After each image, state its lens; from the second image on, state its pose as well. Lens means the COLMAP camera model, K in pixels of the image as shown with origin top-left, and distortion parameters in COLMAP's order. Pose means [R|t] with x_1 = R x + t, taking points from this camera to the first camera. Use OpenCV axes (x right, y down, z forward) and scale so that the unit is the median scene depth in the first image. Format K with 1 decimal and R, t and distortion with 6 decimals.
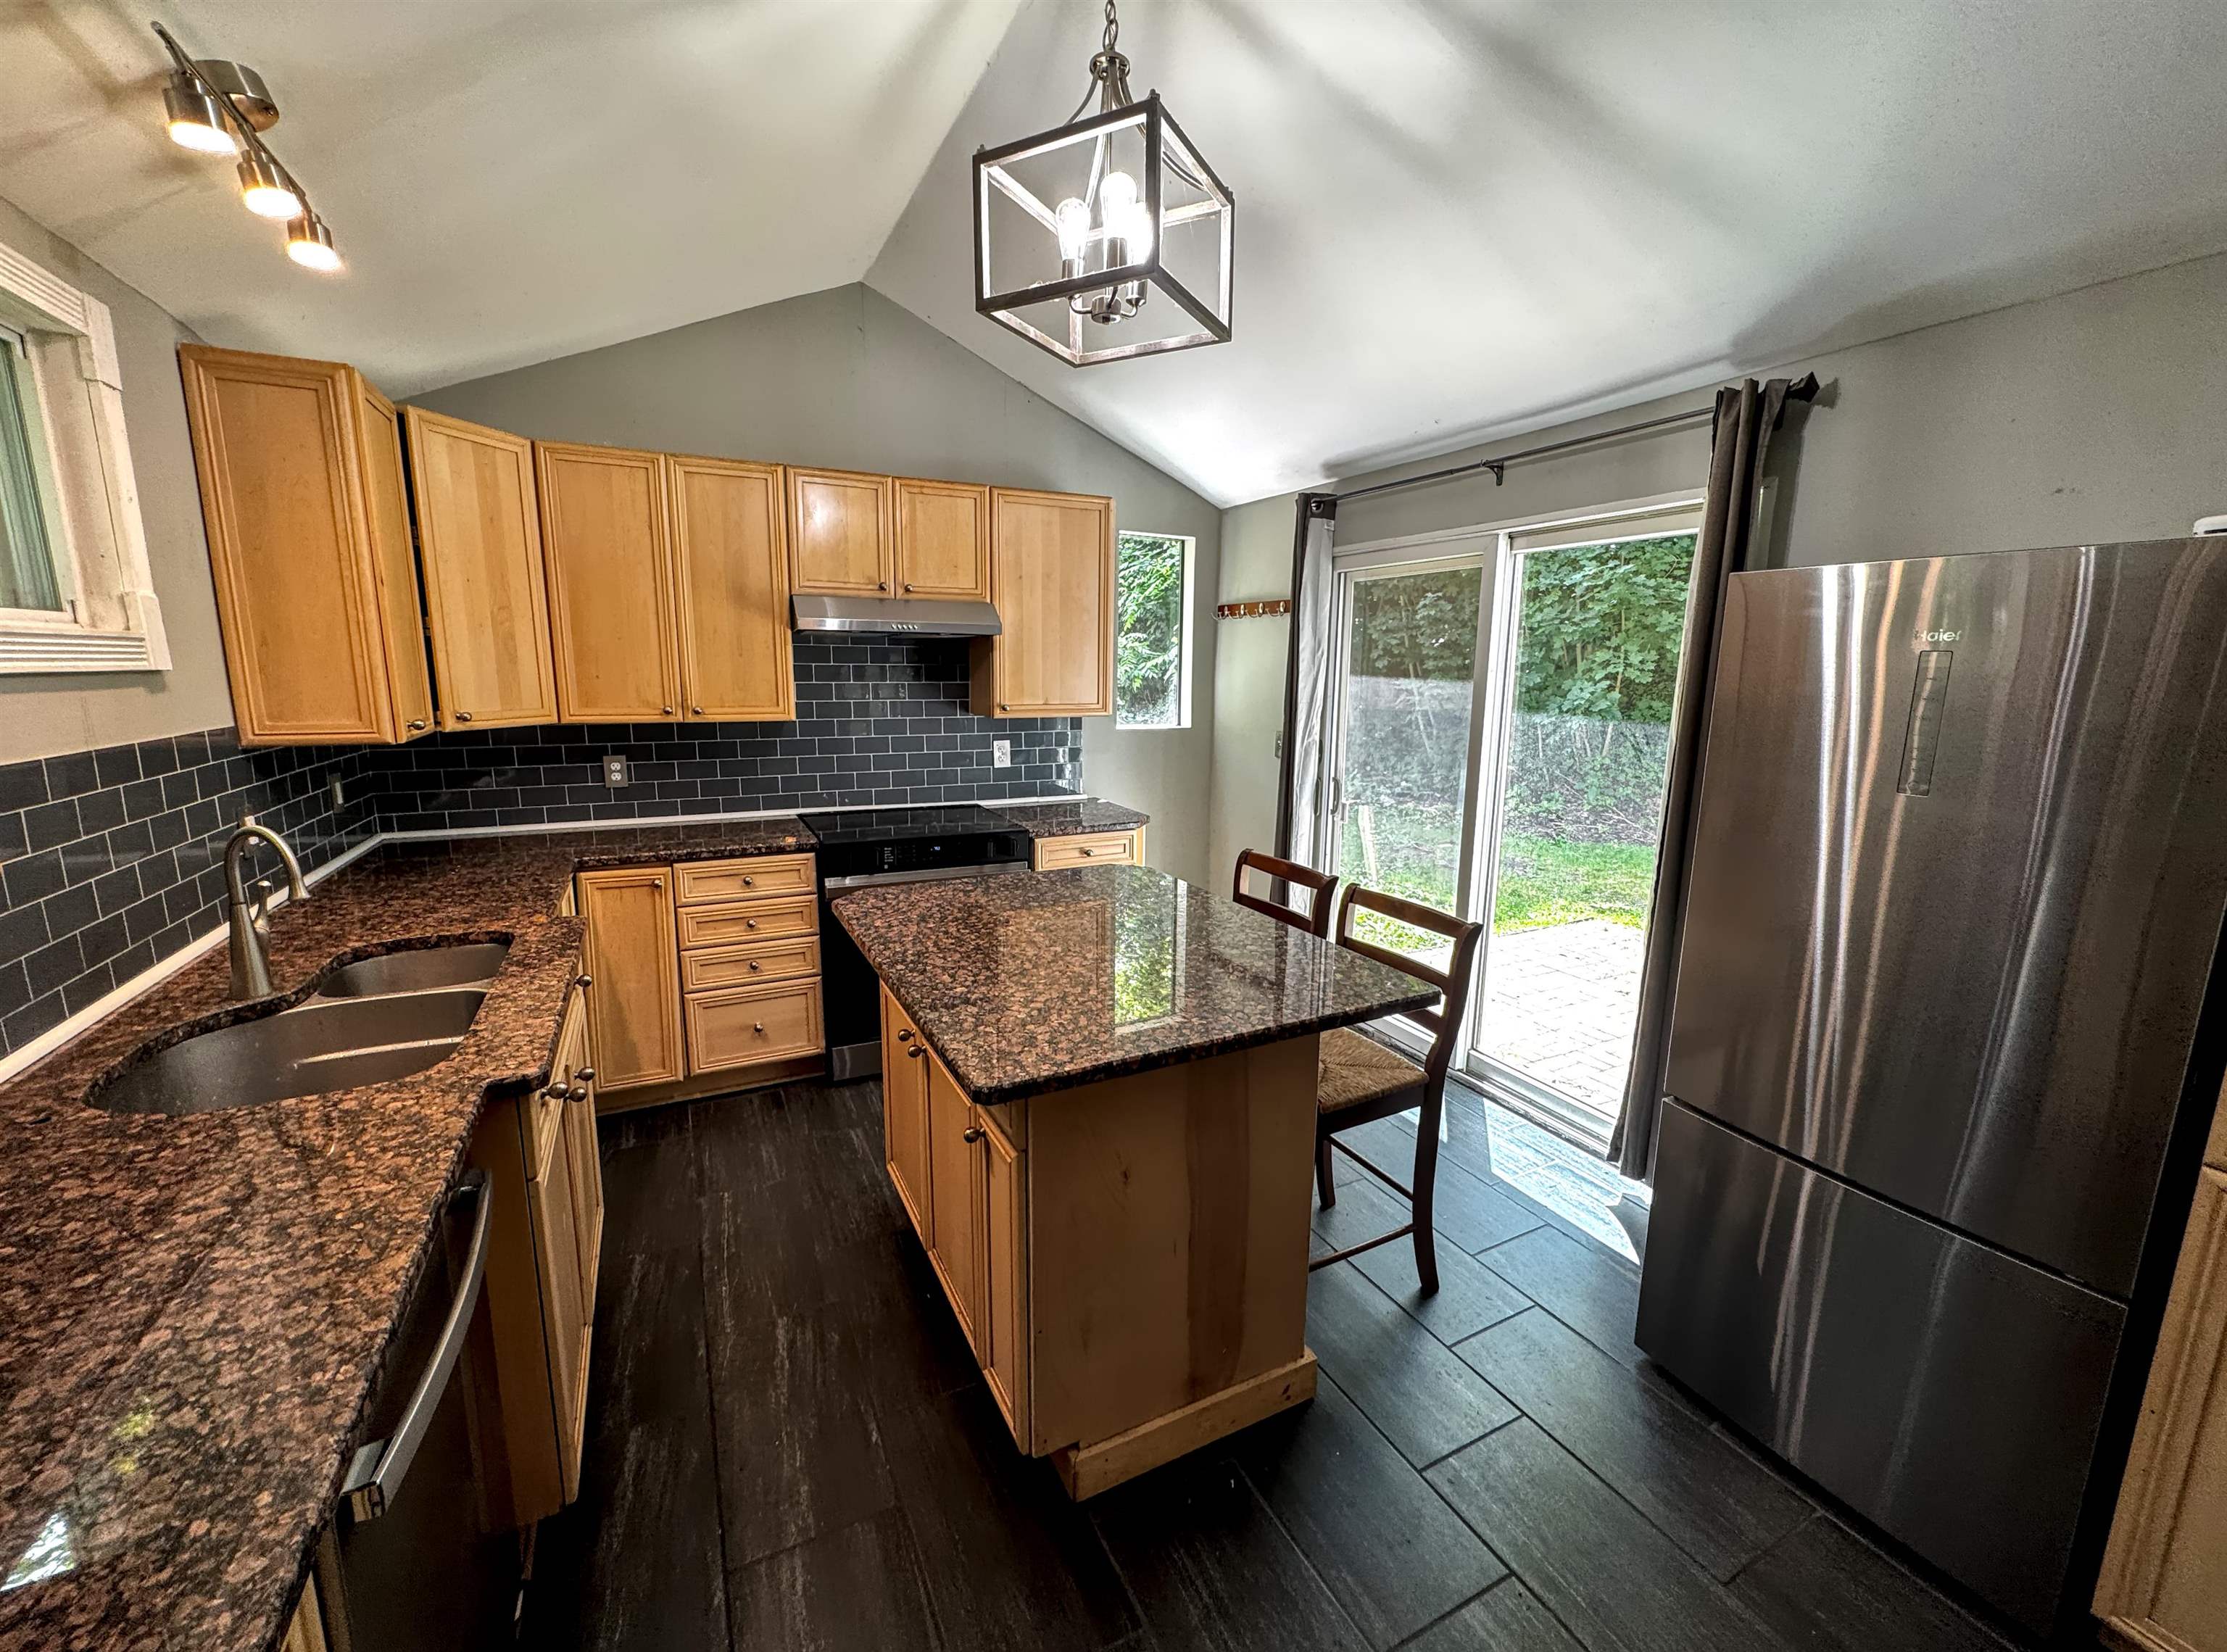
lens RADIAL K [[900.1, 0, 1109.6], [0, 900.1, 823.8], [0, 0, 1]] dist [-0.003837, 0.000467]
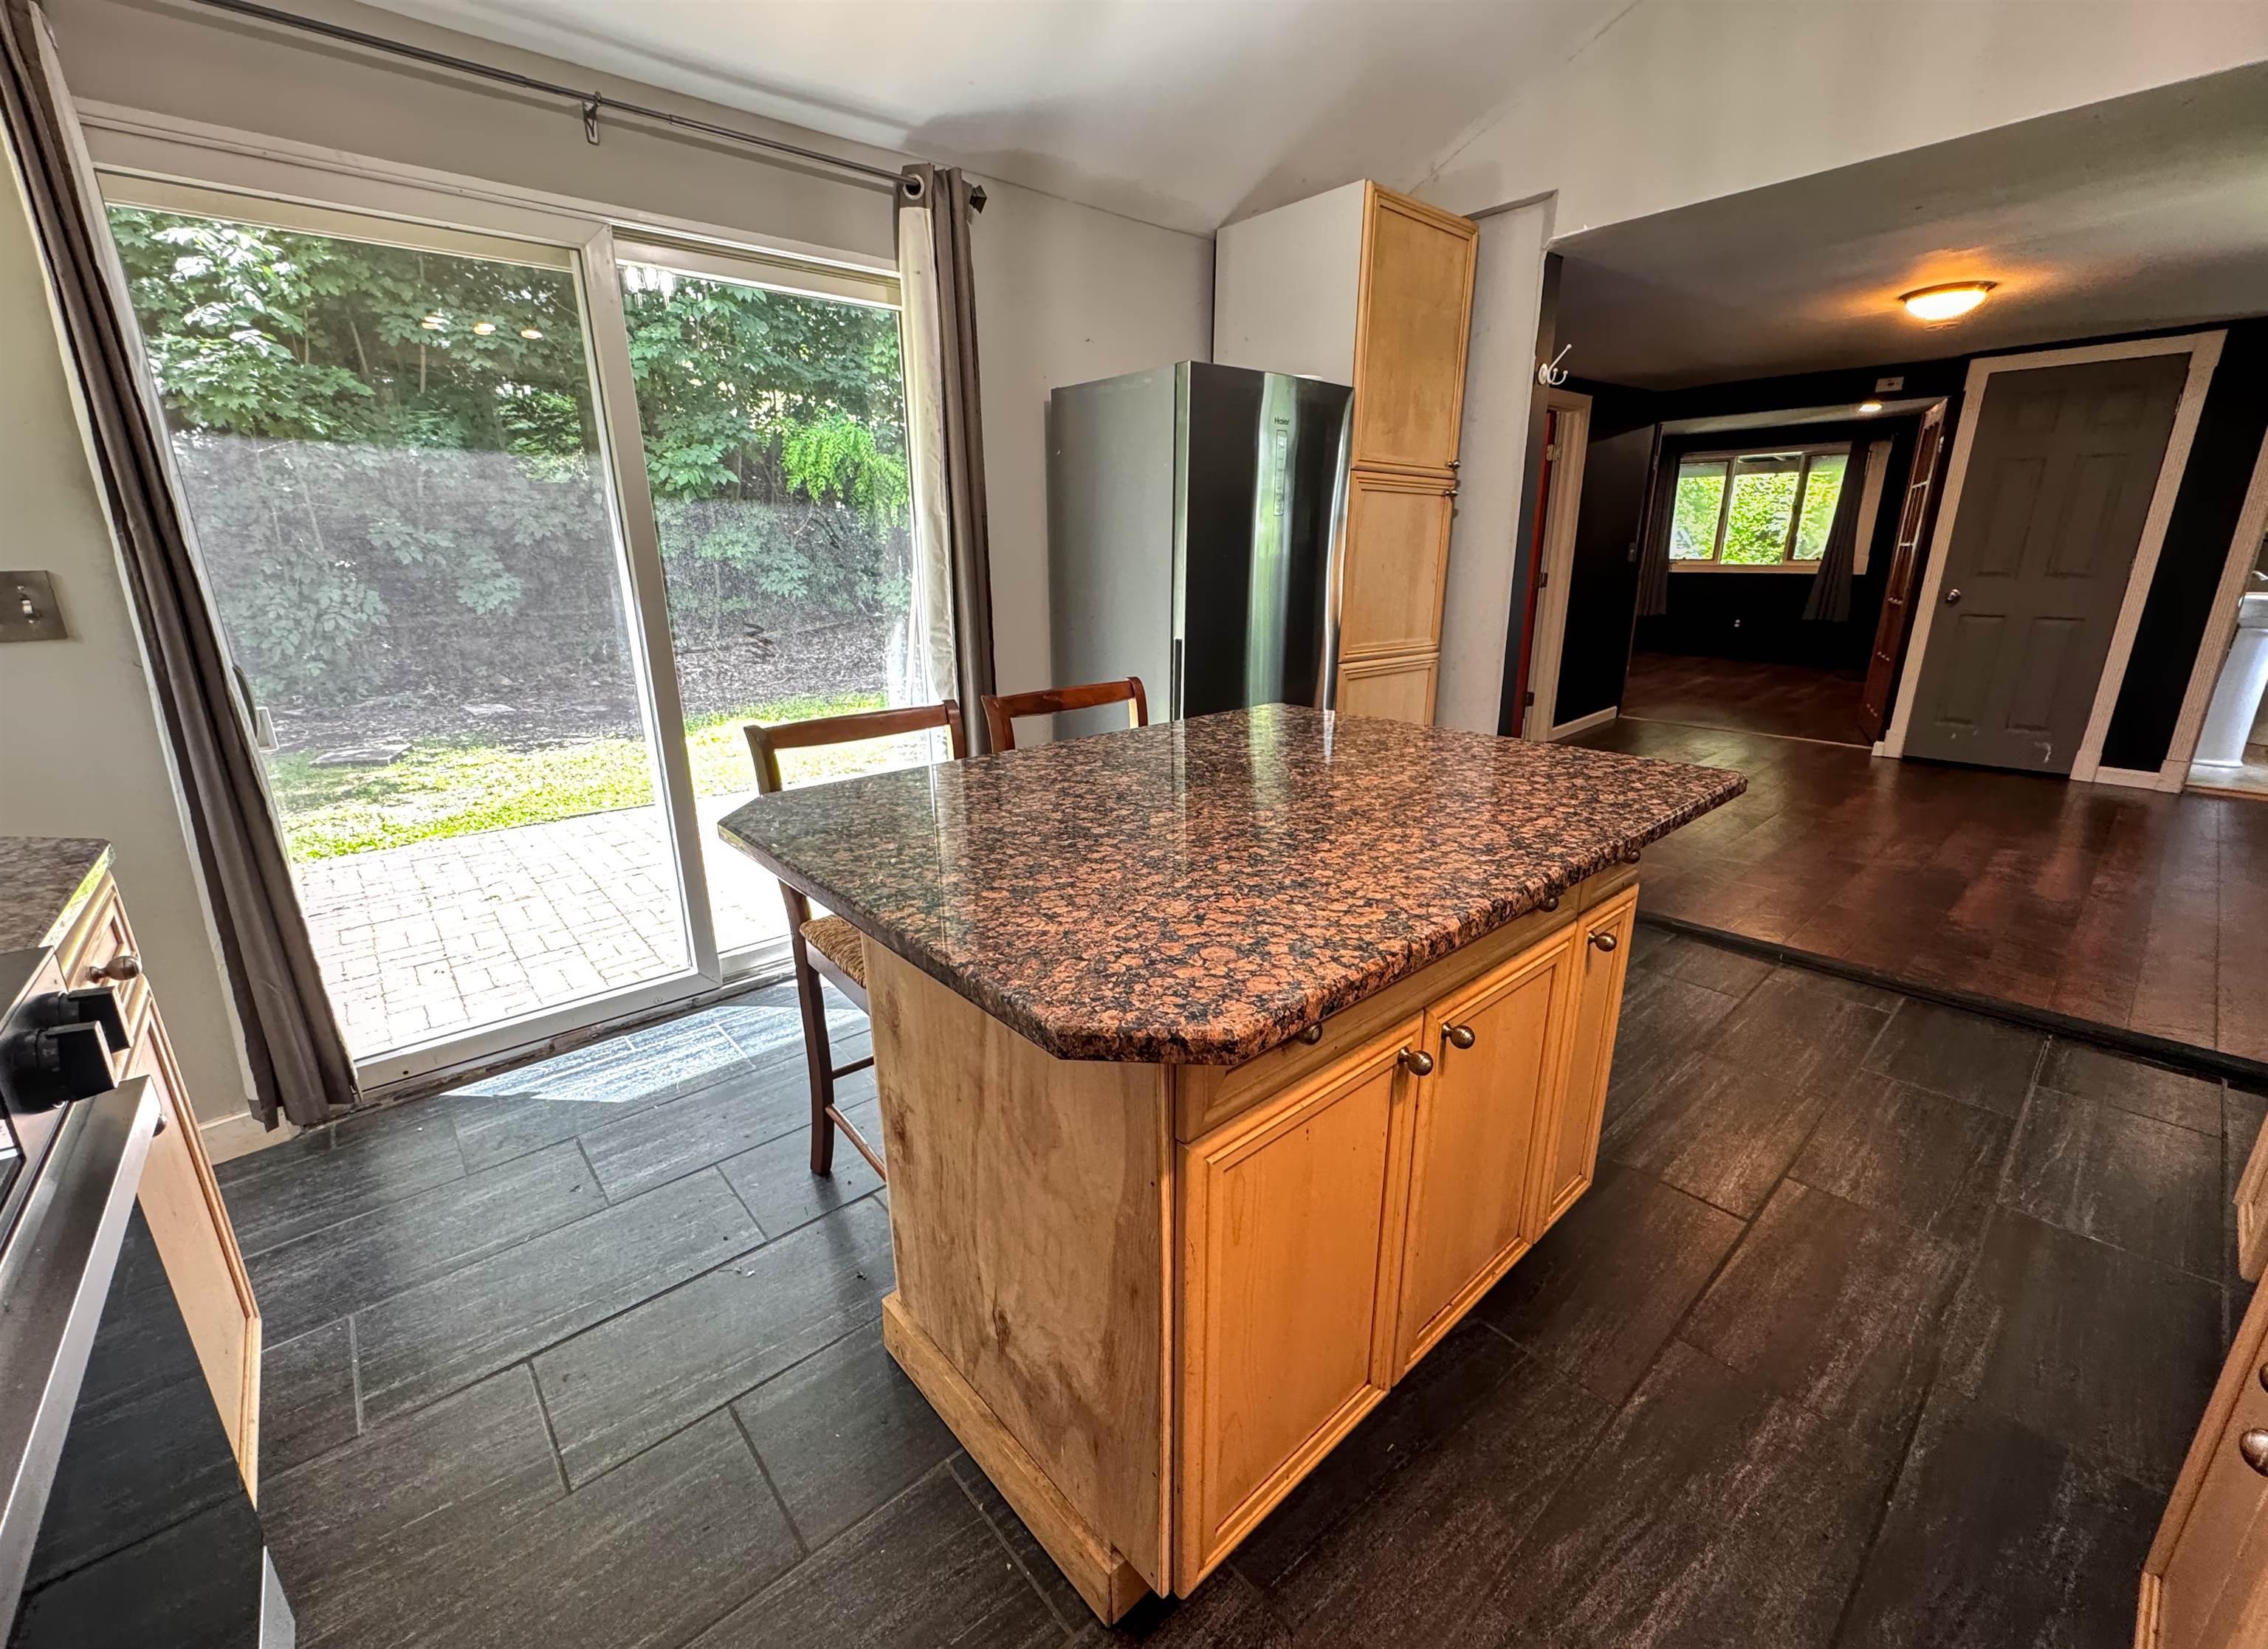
lens RADIAL K [[937.3, 0, 1134.0], [0, 937.3, 824.5], [0, 0, 1]] dist [-0.002678, -0.000178]
pose [[-0.258231, -0.283053, 0.923687, -0.451008], [0.177930, 0.925825, 0.333451, -0.065034], [-0.949557, 0.250459, -0.188713, 0.868837]]
